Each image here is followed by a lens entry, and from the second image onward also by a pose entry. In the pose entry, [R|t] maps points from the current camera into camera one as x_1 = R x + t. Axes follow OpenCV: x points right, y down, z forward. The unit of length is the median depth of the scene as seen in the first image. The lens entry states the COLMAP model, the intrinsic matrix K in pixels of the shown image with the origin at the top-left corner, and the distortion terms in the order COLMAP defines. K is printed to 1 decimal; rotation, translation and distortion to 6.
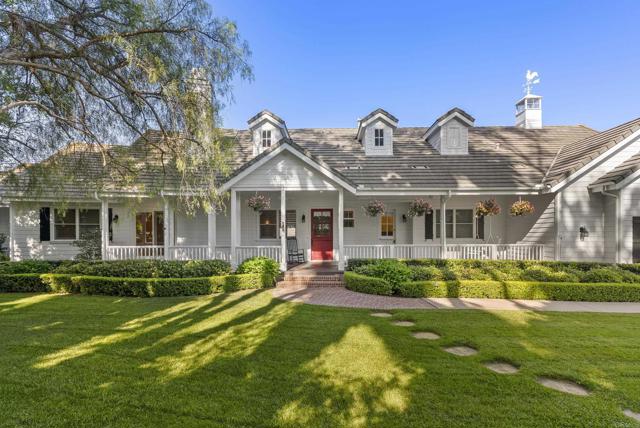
lens RADIAL K [[301.9, 0, 323.7], [0, 301.9, 234.8], [0, 0, 1]] dist [-0.000972, -0.000208]
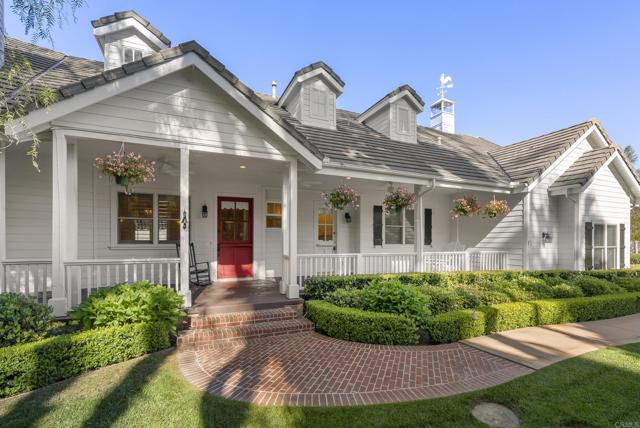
lens RADIAL K [[307.2, 0, 329.0], [0, 307.2, 241.6], [0, 0, 1]] dist [-0.001857, -0.000058]
pose [[0.900404, 0.006335, 0.435009, -0.140094], [-0.006939, 0.999976, -0.000200, 0.007236], [-0.434999, -0.002838, 0.900426, 0.429674]]
